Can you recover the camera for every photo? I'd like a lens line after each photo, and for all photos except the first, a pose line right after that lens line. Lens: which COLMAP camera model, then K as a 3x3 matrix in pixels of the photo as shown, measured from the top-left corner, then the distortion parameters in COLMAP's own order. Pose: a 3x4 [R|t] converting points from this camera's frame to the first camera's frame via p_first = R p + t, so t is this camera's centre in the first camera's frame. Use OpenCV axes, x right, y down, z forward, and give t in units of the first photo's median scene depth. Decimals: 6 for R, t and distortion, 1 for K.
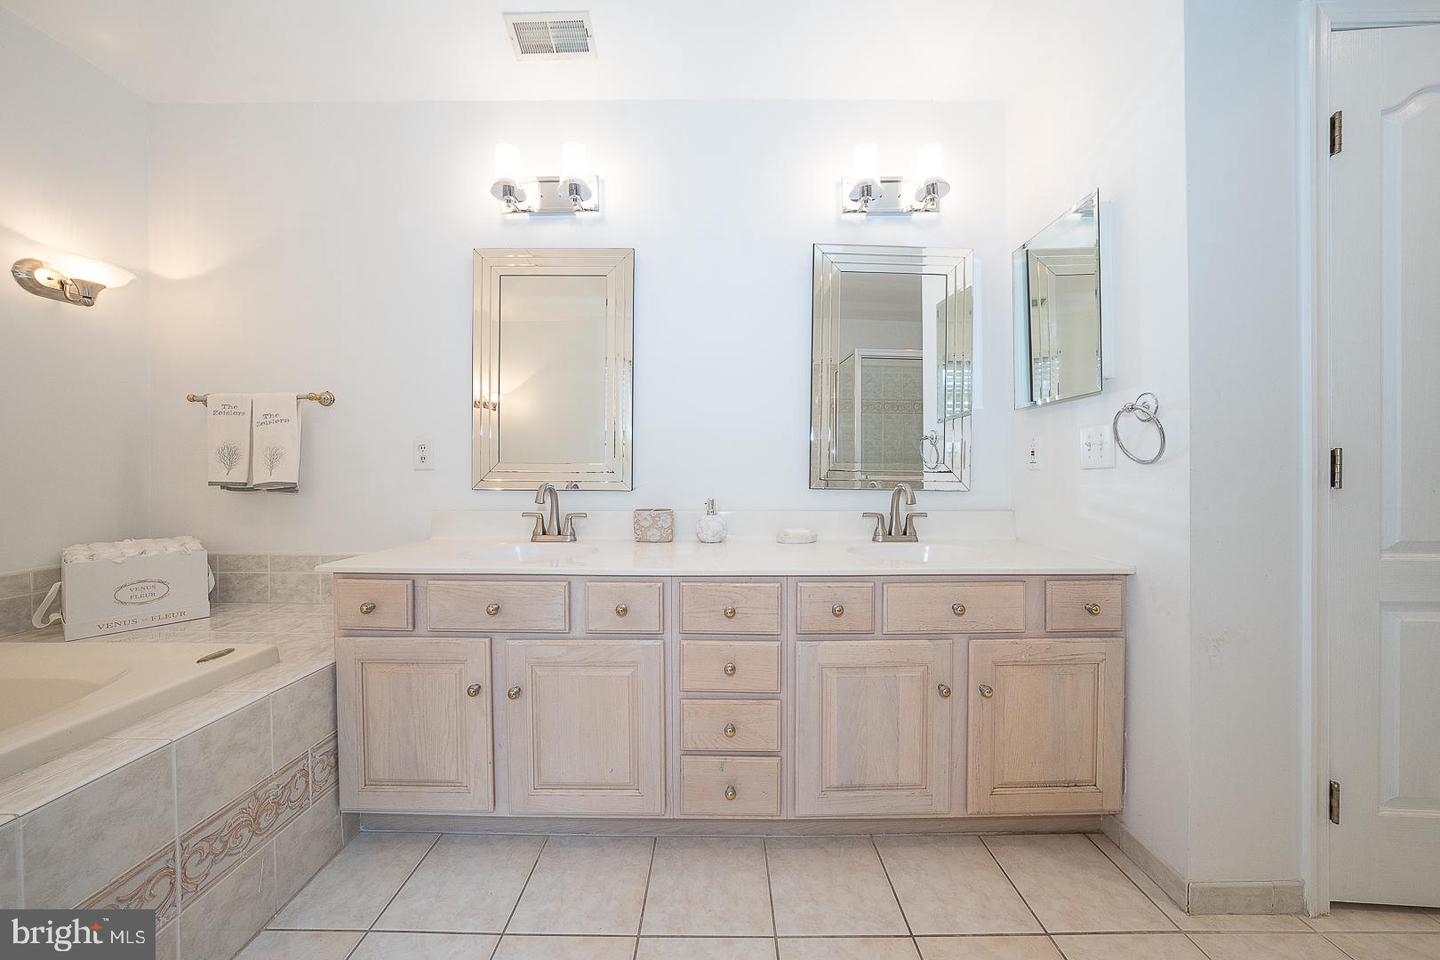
lens RADIAL K [[493.9, 0, 724.3], [0, 493.9, 474.4], [0, 0, 1]] dist [-0.025828, 0.006166]
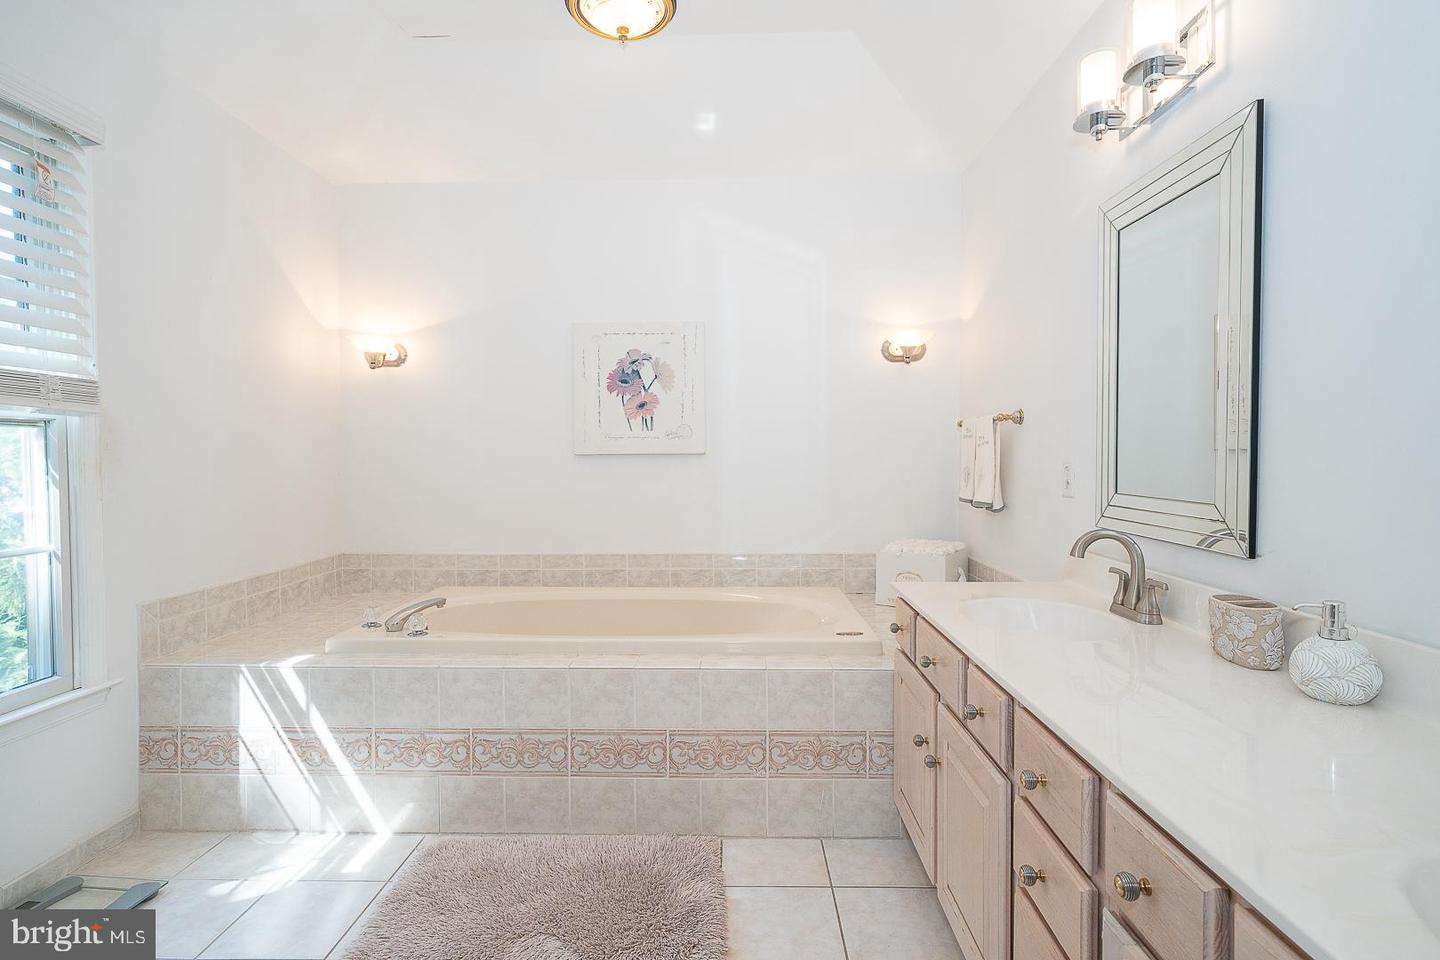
lens RADIAL K [[716.4, 0, 722.6], [0, 716.4, 472.3], [0, 0, 1]] dist [-0.000250, -0.000027]
pose [[-0.021802, 0.023668, -0.999482, 0.866020], [-0.004405, 0.999708, 0.023769, -0.110304], [0.999753, 0.004921, -0.021692, 0.635676]]
